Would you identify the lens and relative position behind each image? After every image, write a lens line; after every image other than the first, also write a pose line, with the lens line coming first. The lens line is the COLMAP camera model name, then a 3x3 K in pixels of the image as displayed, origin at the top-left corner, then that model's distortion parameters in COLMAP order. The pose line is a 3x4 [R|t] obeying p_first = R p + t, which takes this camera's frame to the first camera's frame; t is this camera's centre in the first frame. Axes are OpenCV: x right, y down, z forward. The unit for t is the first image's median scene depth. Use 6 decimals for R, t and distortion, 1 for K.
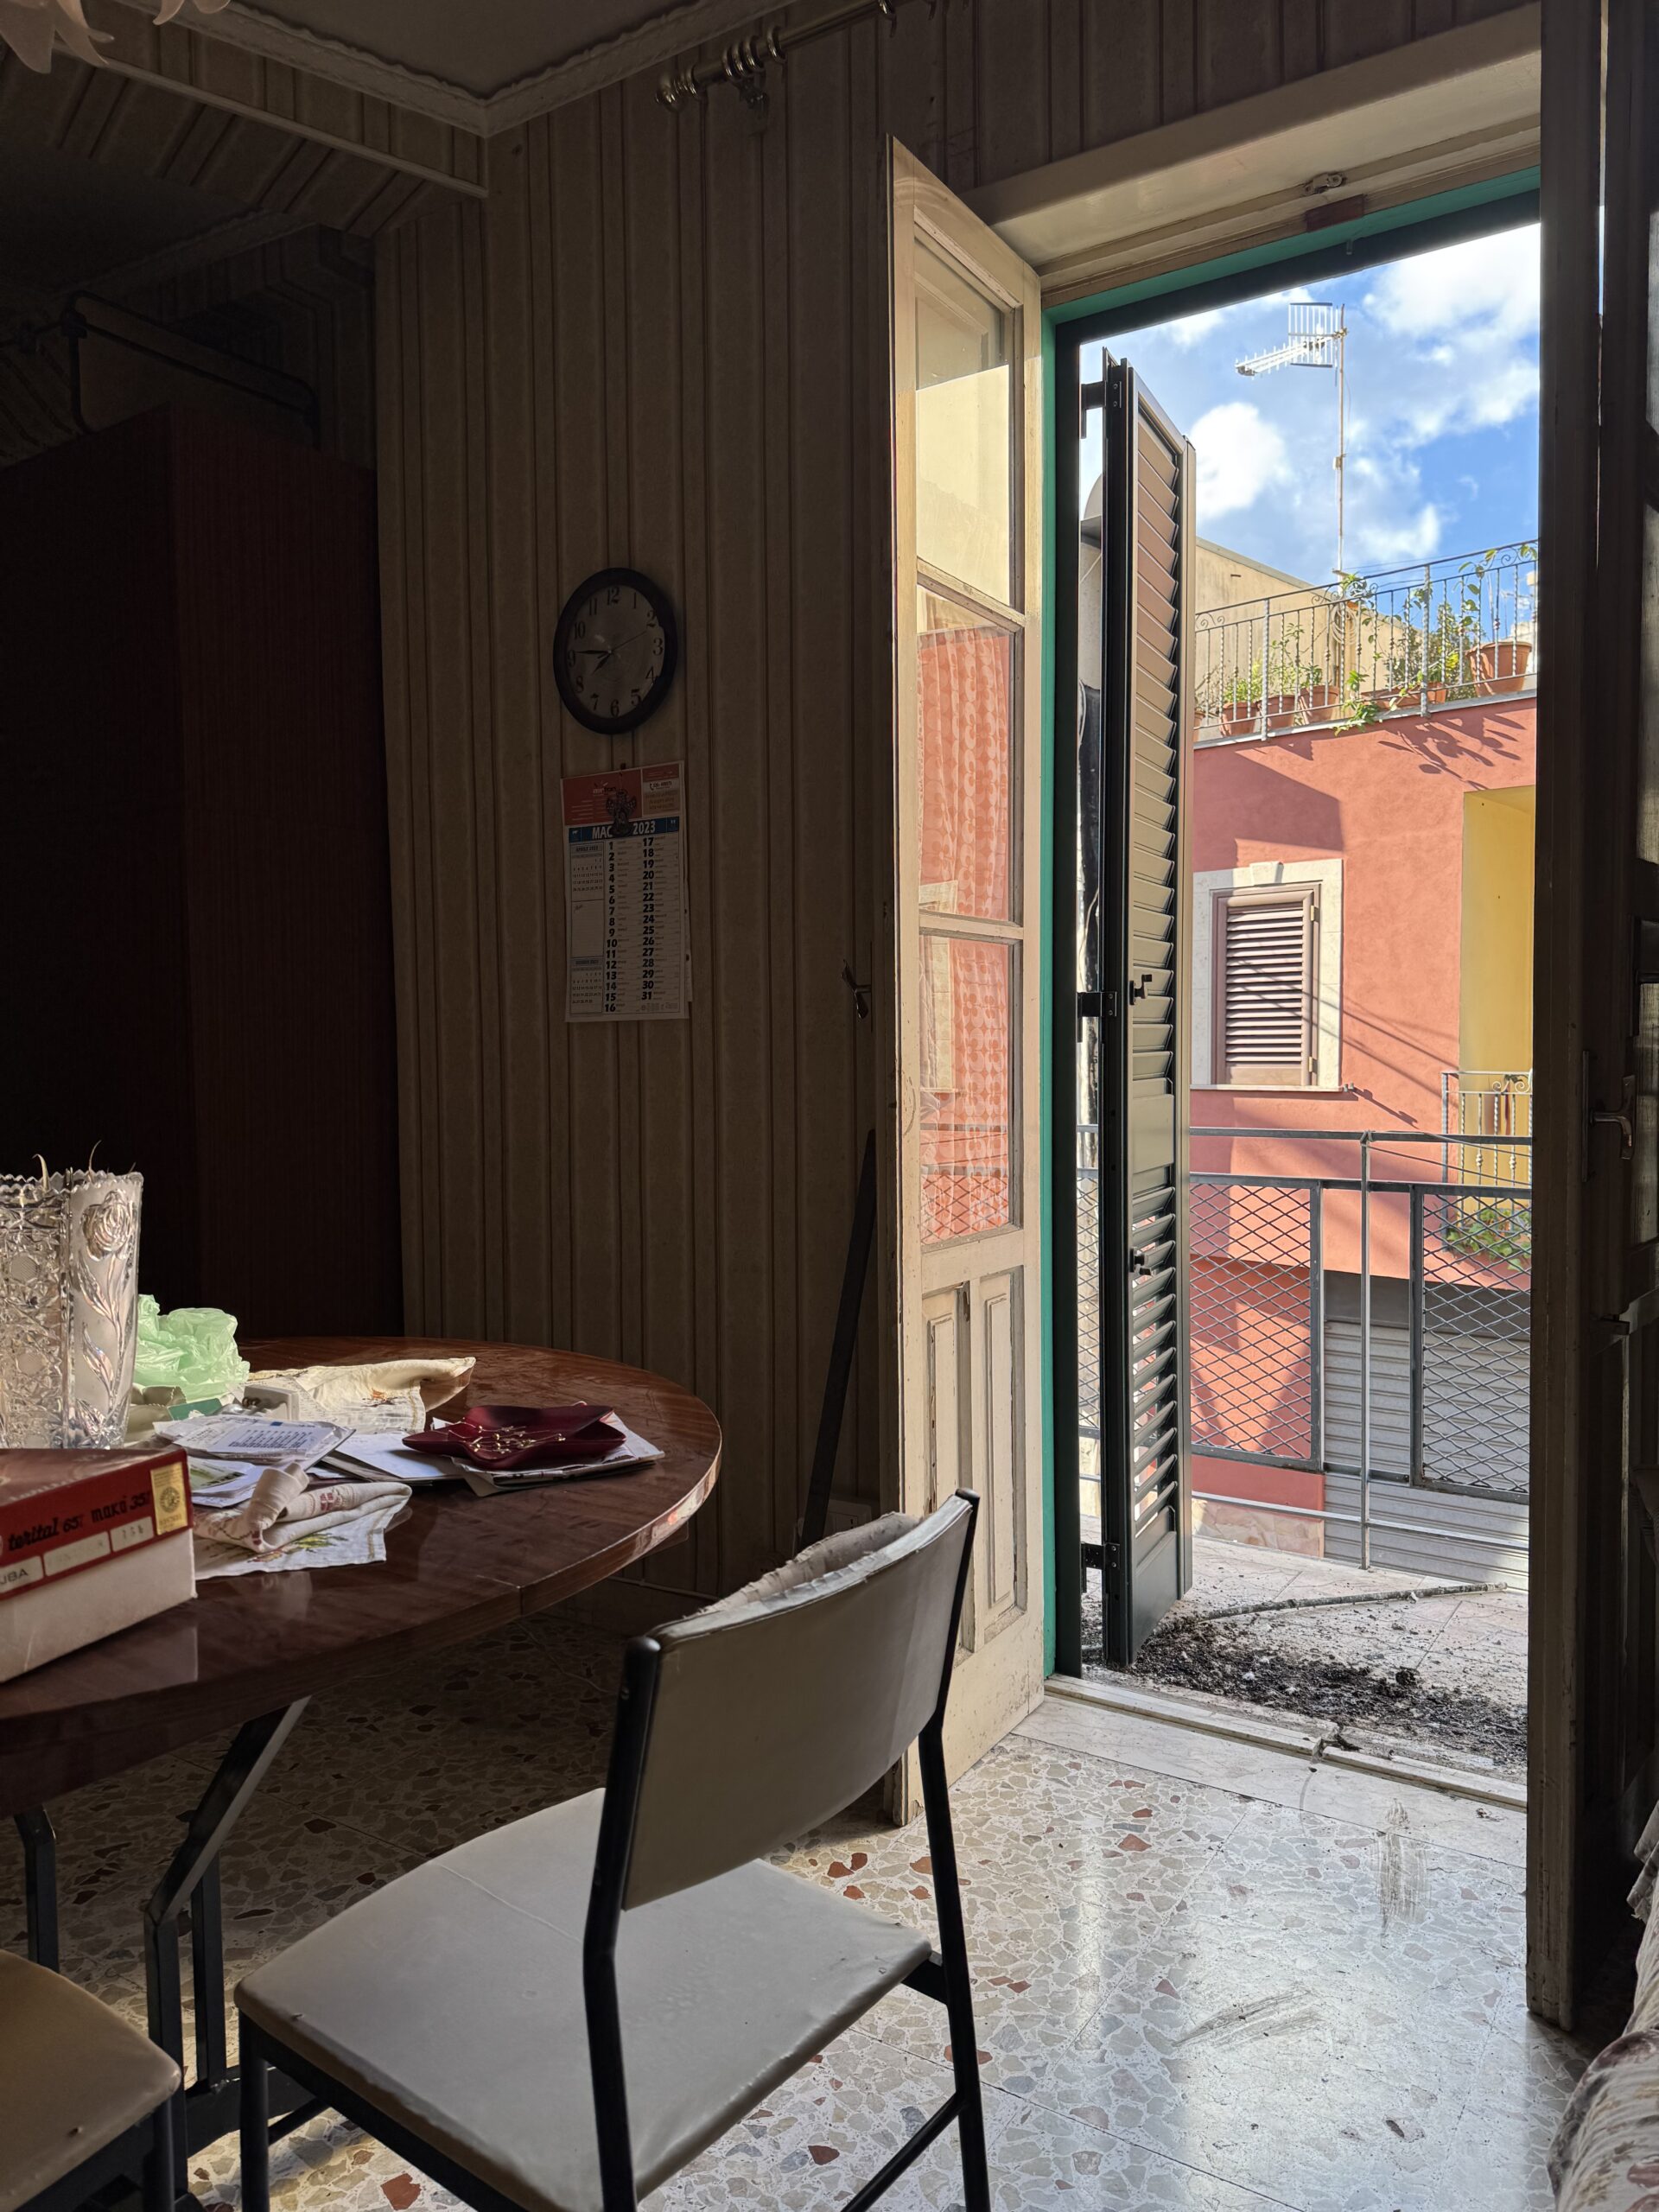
lens RADIAL K [[1527.8, 0, 829.6], [0, 1527.8, 1113.3], [0, 0, 1]] dist [0.162246, -0.298581]
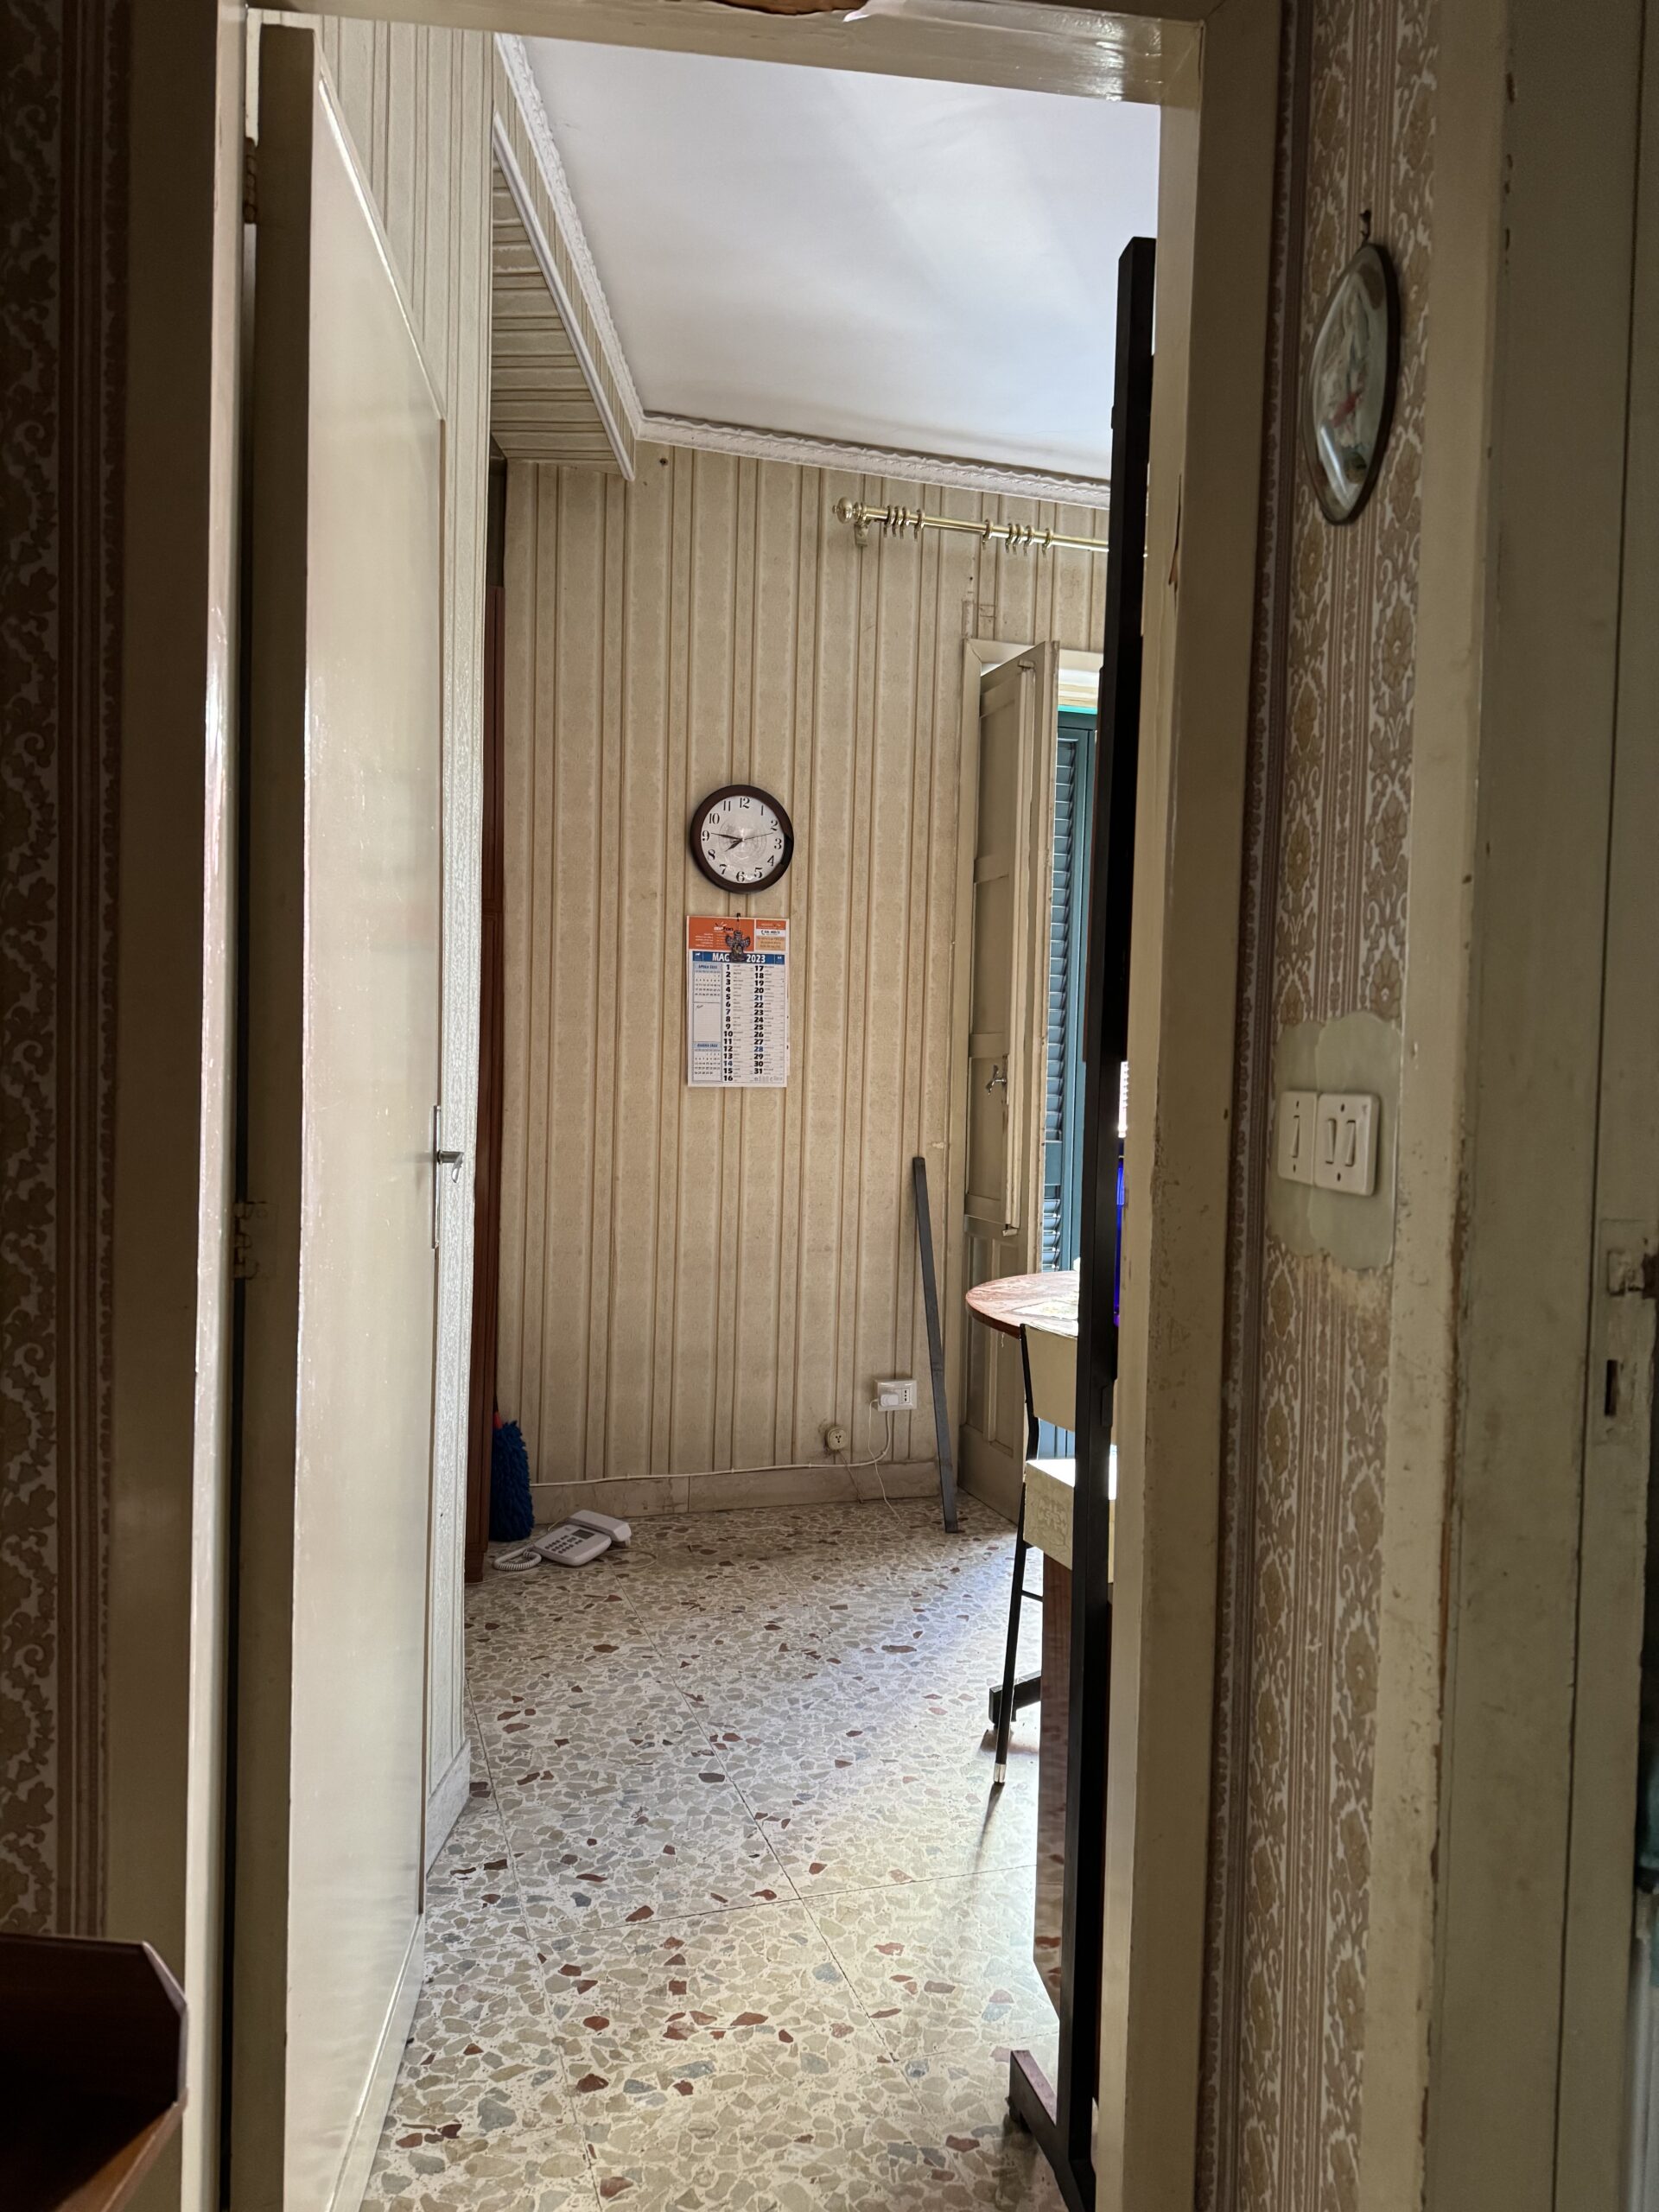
lens RADIAL K [[1527.8, 0, 829.6], [0, 1527.8, 1113.3], [0, 0, 1]] dist [0.162246, -0.298581]
pose [[0.627261, 0.001377, 0.778808, -1.237317], [0.008773, 0.999922, -0.008834, -0.022047], [-0.778760, 0.012374, 0.627200, 0.015773]]
